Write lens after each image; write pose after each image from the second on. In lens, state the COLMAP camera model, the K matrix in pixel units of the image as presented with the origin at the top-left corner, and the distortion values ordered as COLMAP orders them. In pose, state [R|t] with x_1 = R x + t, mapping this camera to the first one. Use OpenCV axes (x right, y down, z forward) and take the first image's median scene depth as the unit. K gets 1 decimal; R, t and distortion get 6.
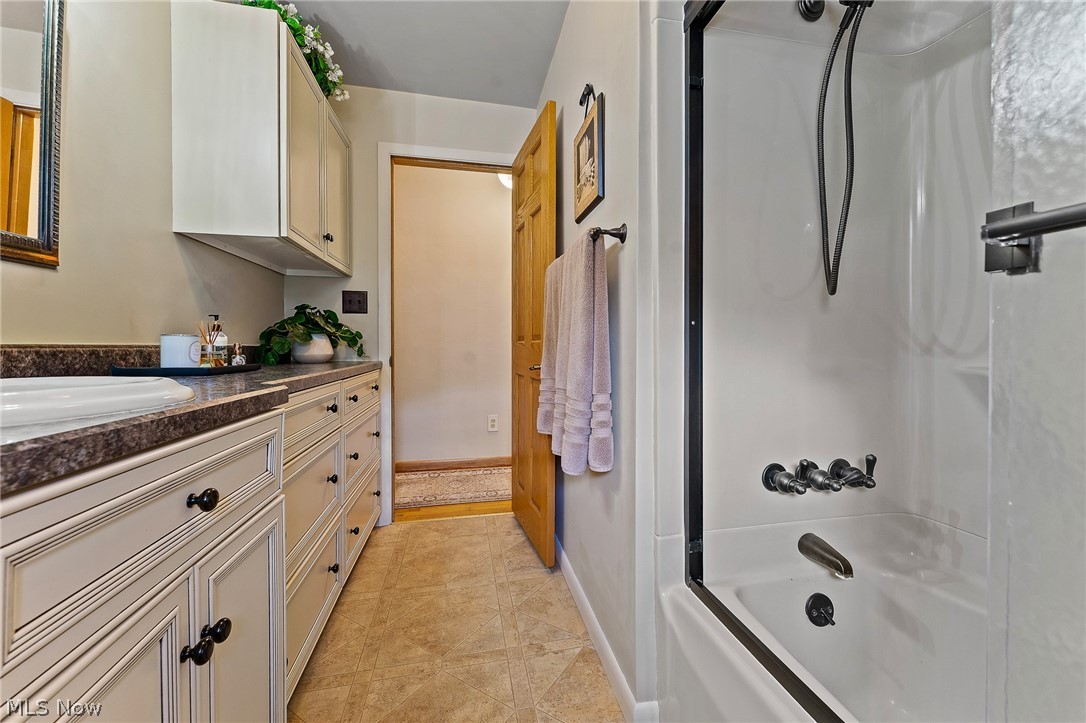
lens RADIAL K [[435.7, 0, 542.7], [0, 435.7, 351.2], [0, 0, 1]] dist [0.000048, -0.000038]
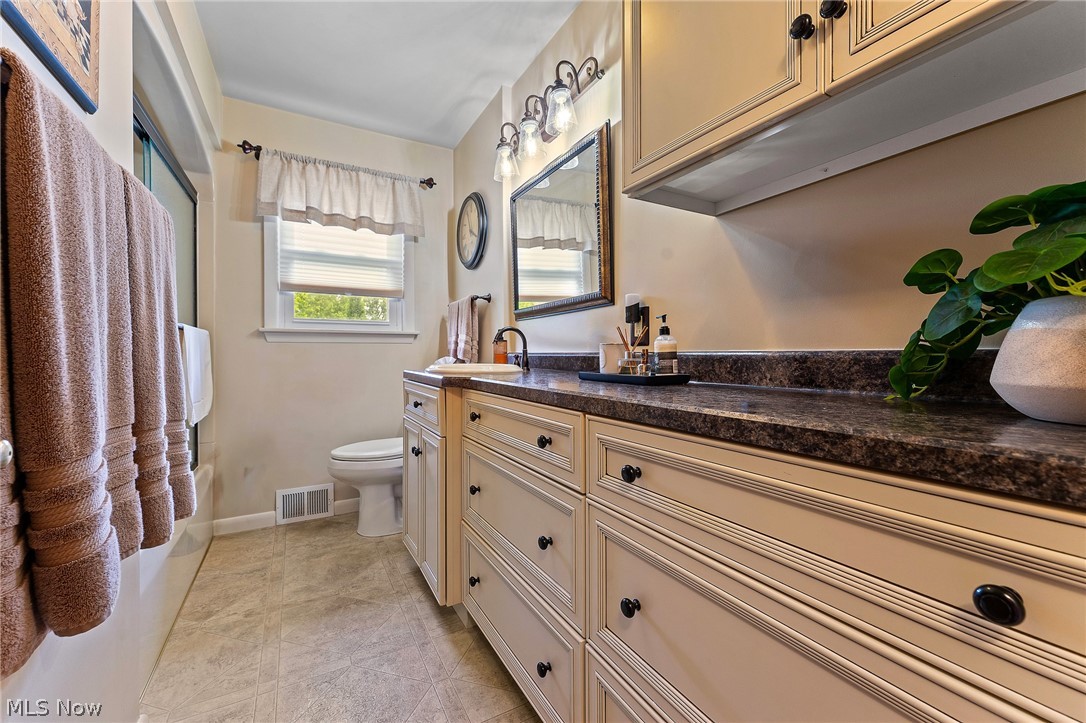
lens RADIAL K [[435.7, 0, 543.4], [0, 435.7, 356.9], [0, 0, 1]] dist [0.000048, -0.000038]
pose [[-0.959795, 0.008006, -0.280587, -0.393434], [0.000495, 0.999640, 0.026829, -0.036296], [0.280701, 0.025611, -0.959454, 2.058891]]
